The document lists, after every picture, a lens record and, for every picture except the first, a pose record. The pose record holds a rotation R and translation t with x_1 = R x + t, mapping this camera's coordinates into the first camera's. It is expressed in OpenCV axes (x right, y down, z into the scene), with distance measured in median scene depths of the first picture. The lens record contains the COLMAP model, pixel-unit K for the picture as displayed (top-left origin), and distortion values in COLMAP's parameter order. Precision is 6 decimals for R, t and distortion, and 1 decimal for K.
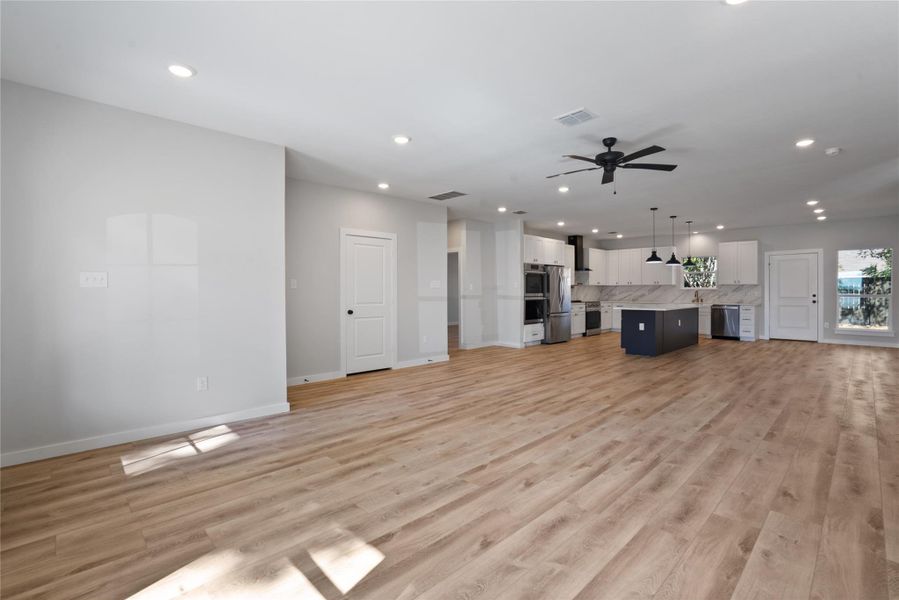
lens RADIAL K [[443.8, 0, 448.4], [0, 443.8, 291.5], [0, 0, 1]] dist [-0.036020, 0.009804]
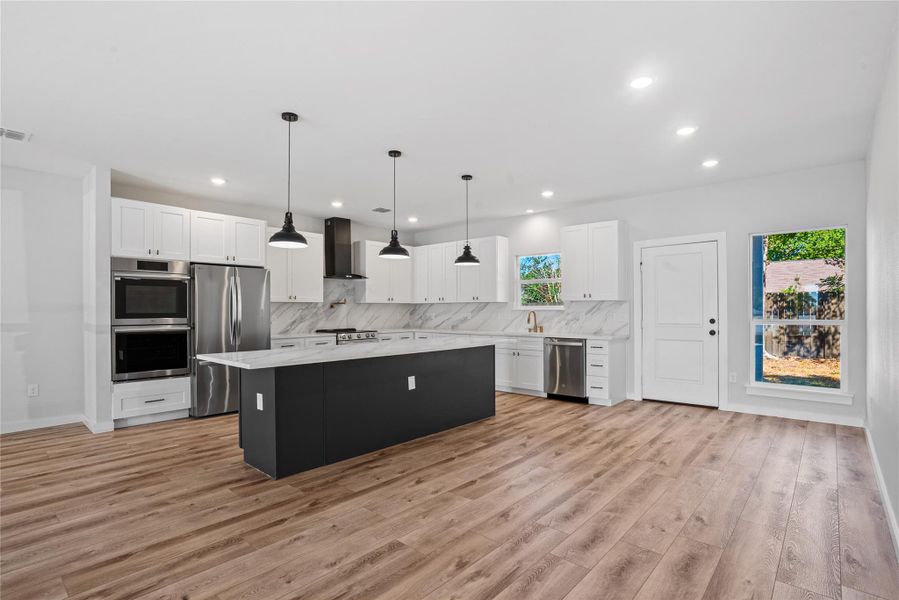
lens RADIAL K [[443.8, 0, 457.7], [0, 443.8, 305.2], [0, 0, 1]] dist [-0.036020, 0.009804]
pose [[0.998319, -0.000856, 0.057954, 0.473395], [0.001690, 0.999896, -0.014341, -0.003042], [-0.057936, 0.014415, 0.998216, 0.457255]]
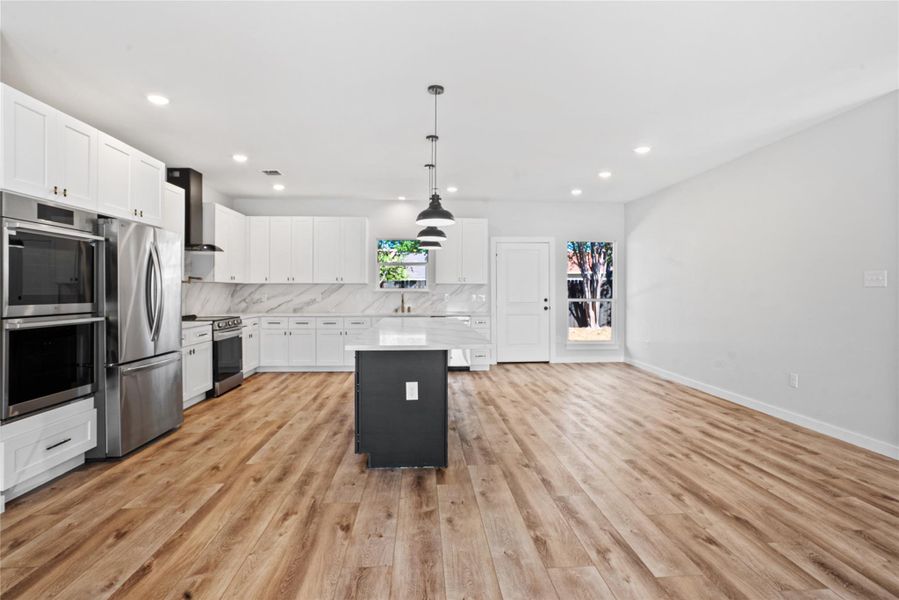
lens RADIAL K [[469.5, 0, 455.2], [0, 469.5, 292.8], [0, 0, 1]] dist [-0.027815, 0.005727]
pose [[0.652319, -0.000730, 0.757944, 0.126942], [0.001623, 0.999999, -0.000433, -0.002742], [-0.757943, 0.001513, 0.652319, 0.562950]]
